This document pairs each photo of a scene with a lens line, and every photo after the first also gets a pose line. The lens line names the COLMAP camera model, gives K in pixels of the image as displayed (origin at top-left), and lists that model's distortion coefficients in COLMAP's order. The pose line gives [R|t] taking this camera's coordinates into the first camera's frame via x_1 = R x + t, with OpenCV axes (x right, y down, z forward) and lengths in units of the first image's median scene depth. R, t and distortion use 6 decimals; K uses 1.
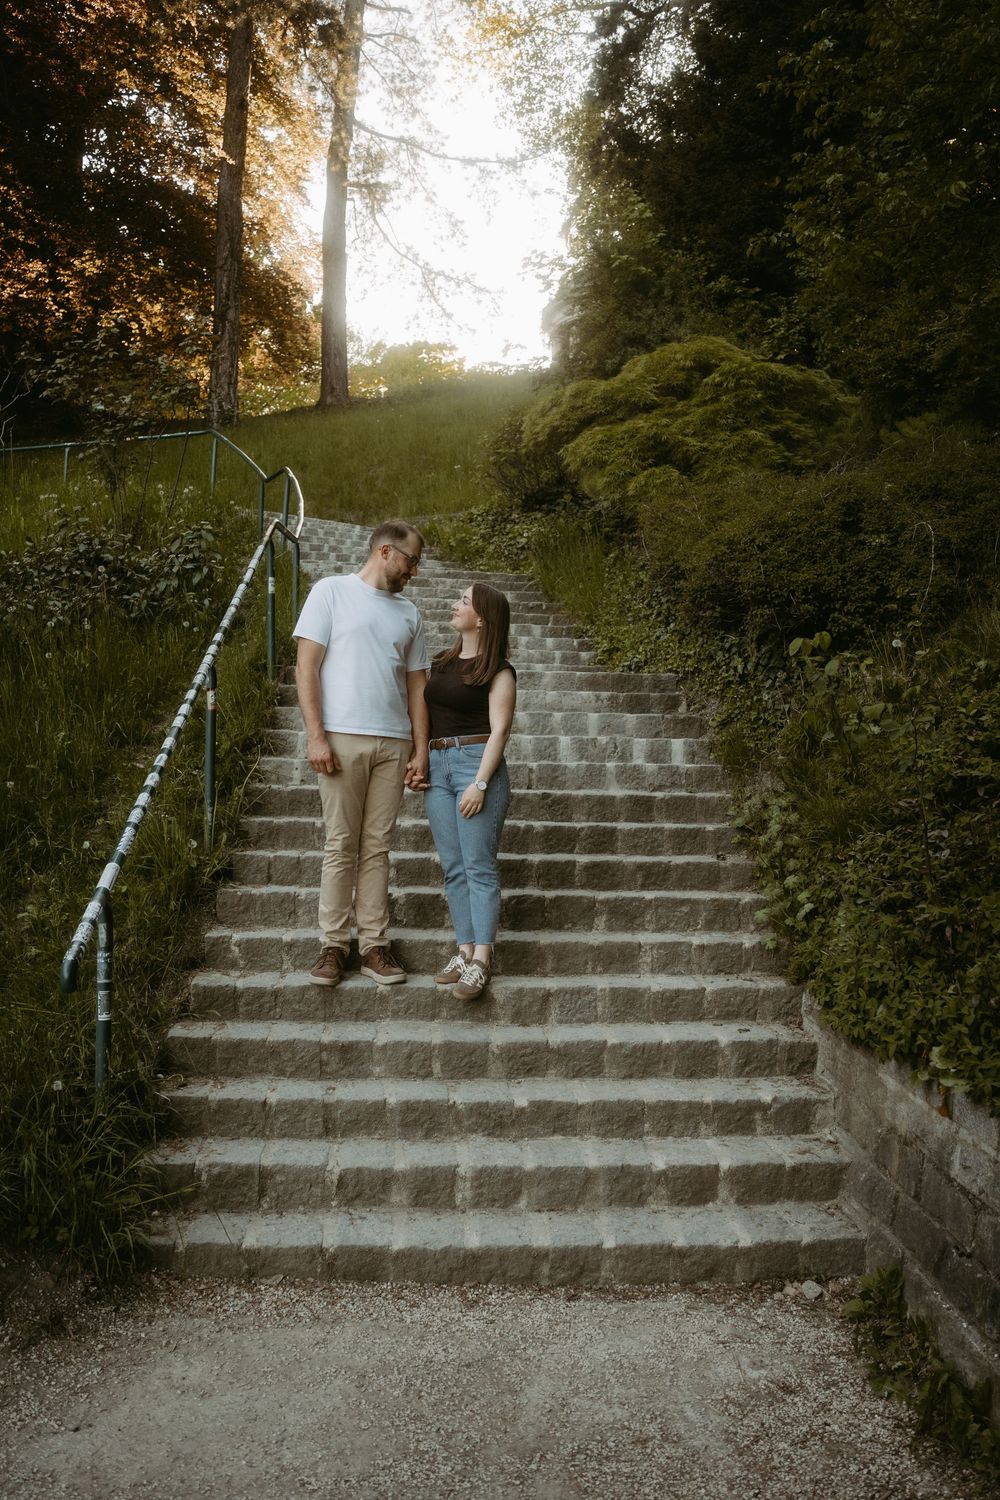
lens RADIAL K [[1267.2, 0, 500.0], [0, 1267.2, 750.0], [0, 0, 1]] dist [-0.183859, 0.151043]
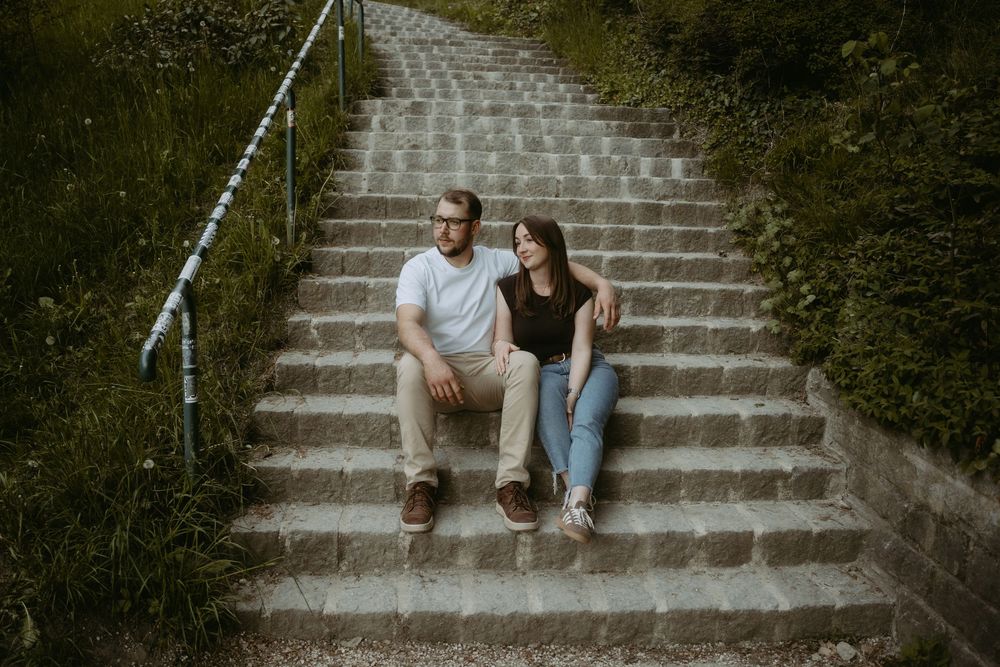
lens RADIAL K [[922.5, 0, 500.0], [0, 922.5, 333.5], [0, 0, 1]] dist [-0.202612, 0.236863]
pose [[0.999920, 0.004473, -0.011850, -0.034307], [-0.002440, 0.986072, 0.166300, 0.022779], [0.012429, -0.166257, 0.986004, 0.192982]]
